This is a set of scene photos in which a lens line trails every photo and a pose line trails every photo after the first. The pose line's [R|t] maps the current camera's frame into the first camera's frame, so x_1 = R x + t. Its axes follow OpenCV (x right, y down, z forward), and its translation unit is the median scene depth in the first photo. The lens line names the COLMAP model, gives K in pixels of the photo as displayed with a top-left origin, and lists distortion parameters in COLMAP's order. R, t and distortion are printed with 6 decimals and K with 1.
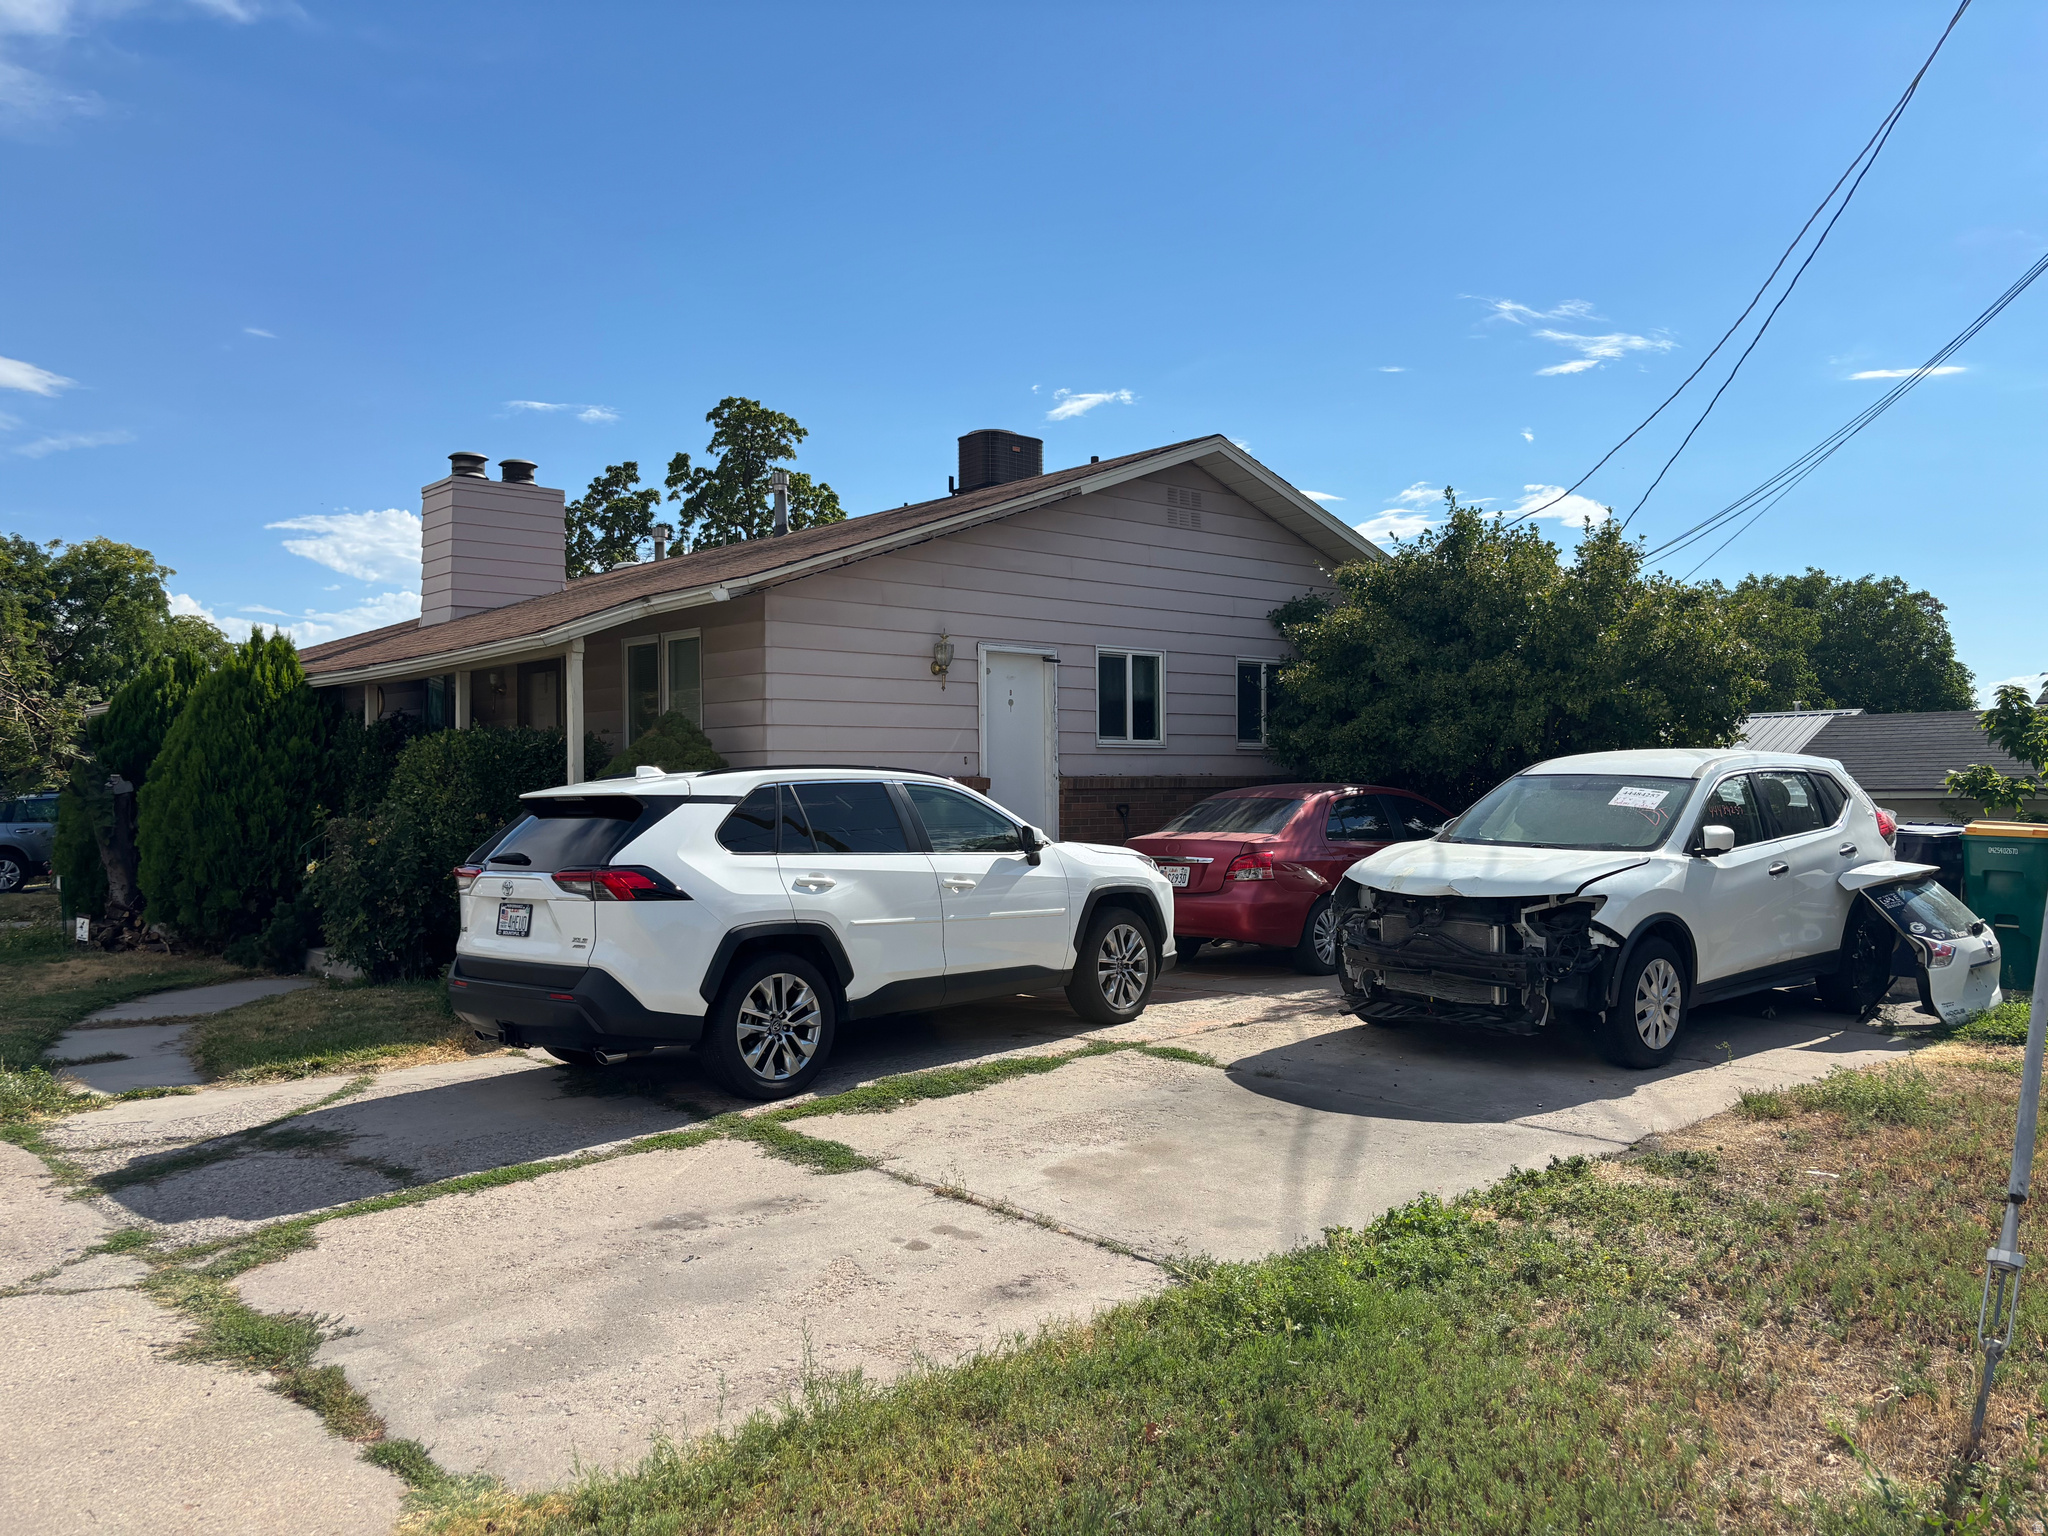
lens RADIAL K [[1545.0, 0, 1024.6], [0, 1545.0, 773.8], [0, 0, 1]] dist [-0.005881, -0.002274]
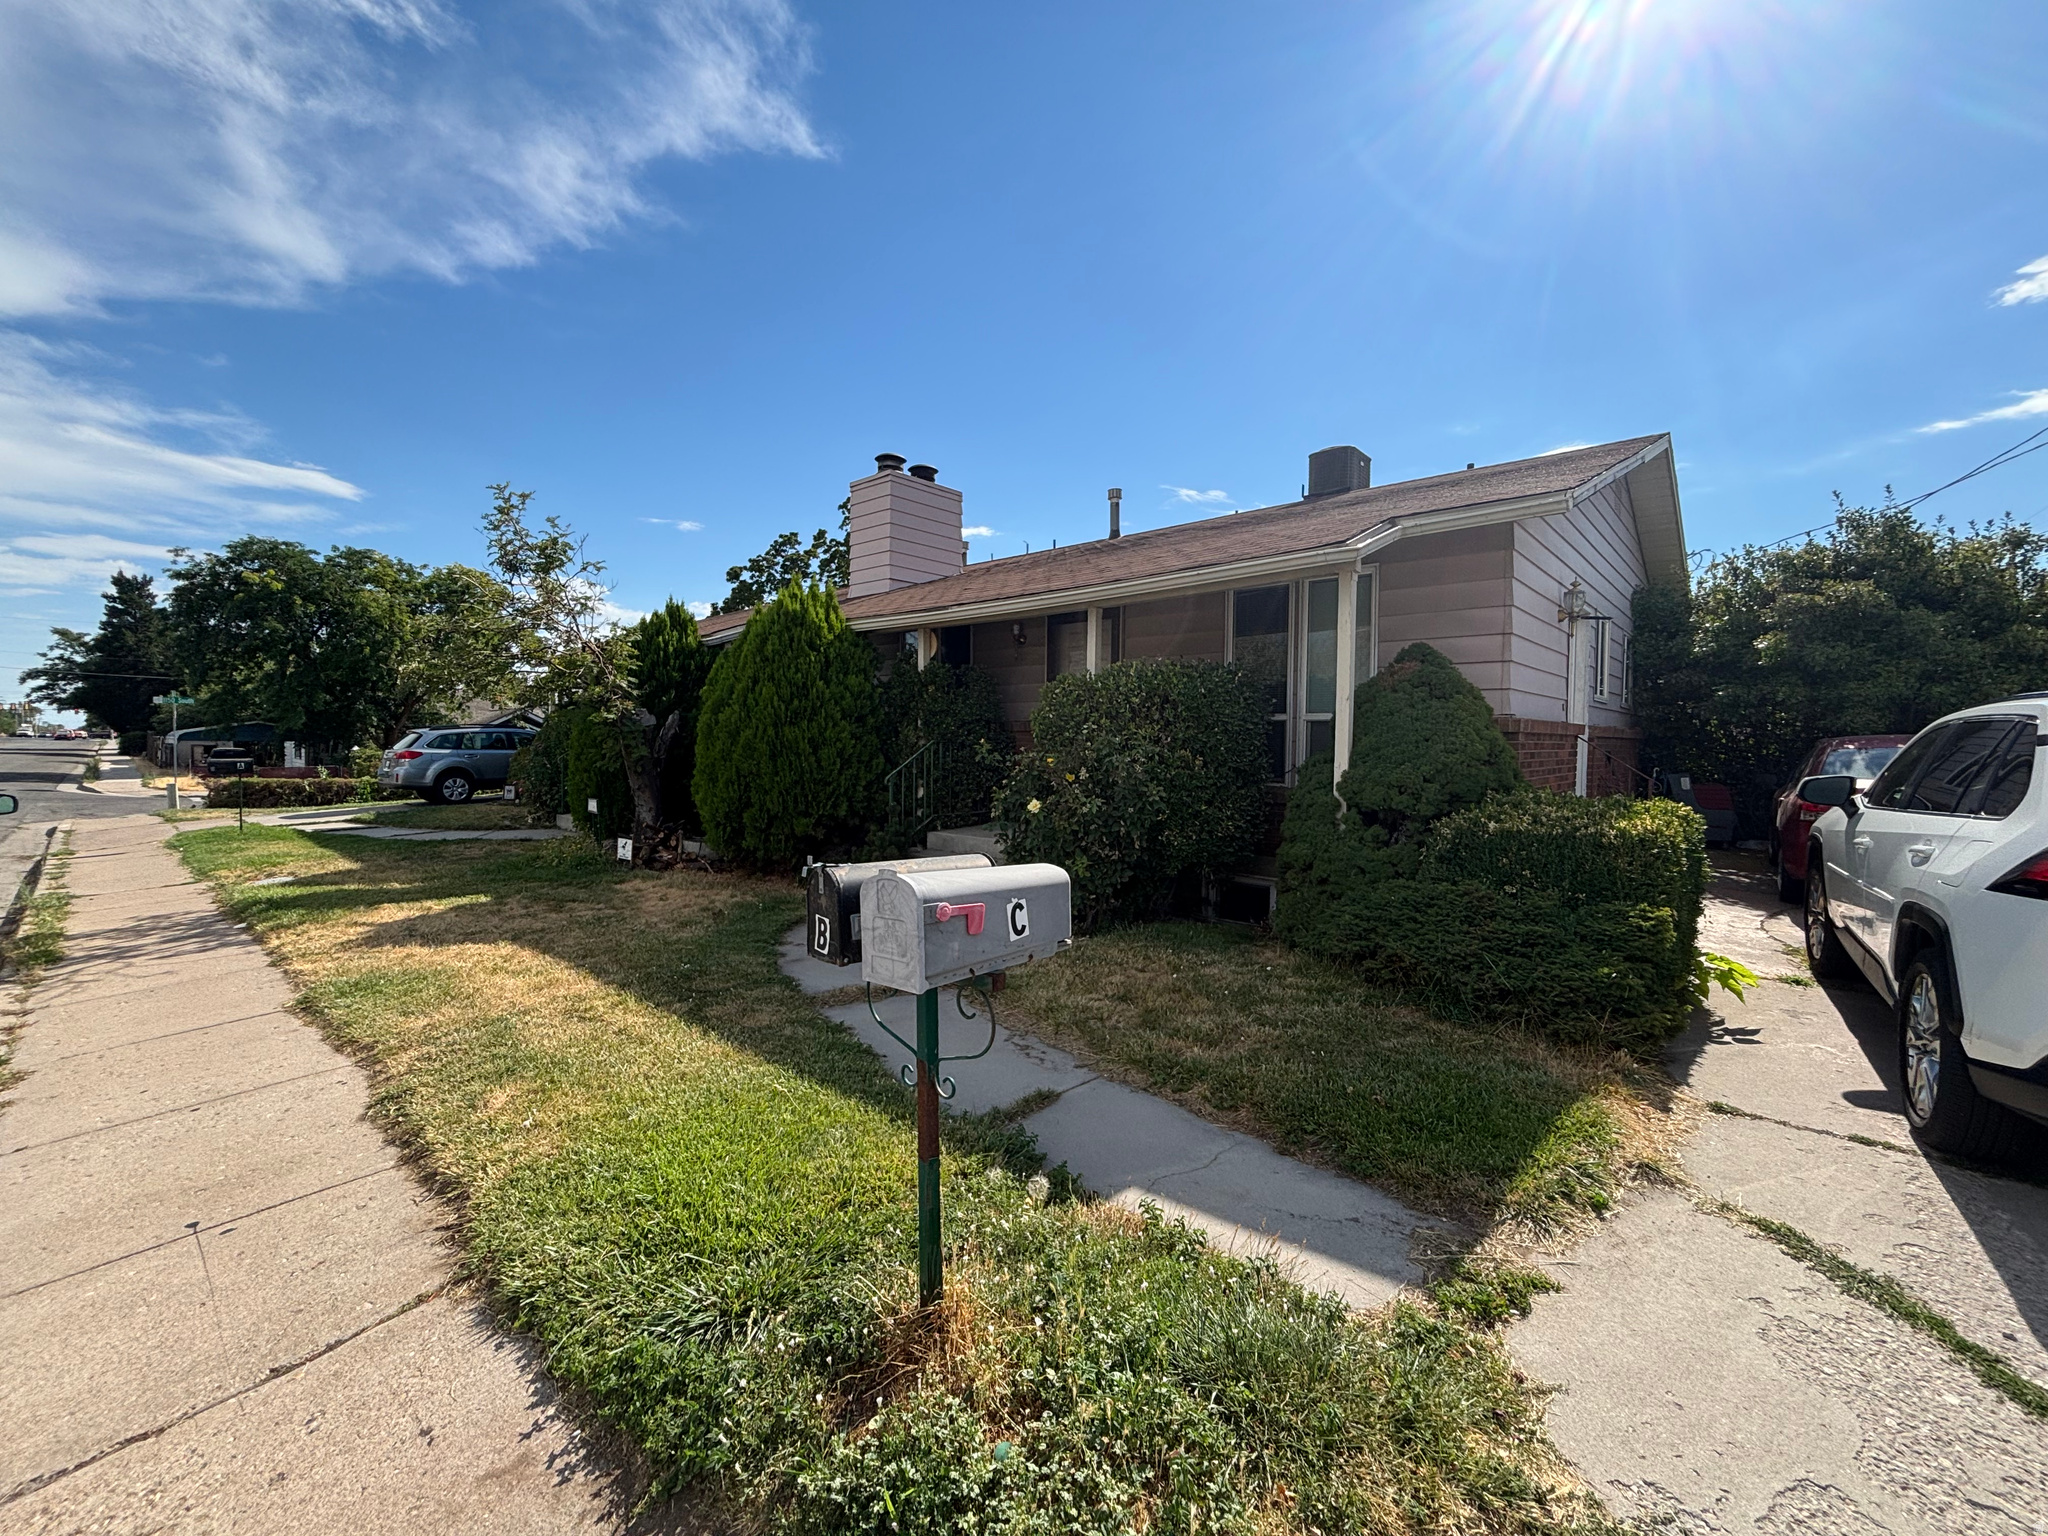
lens RADIAL K [[823.9, 0, 995.3], [0, 823.9, 771.2], [0, 0, 1]] dist [0.006557, -0.003121]
pose [[0.996441, 0.015491, 0.082858, -0.398849], [-0.019311, 0.998777, 0.045504, 0.013981], [-0.082052, -0.046942, 0.995522, 0.397854]]
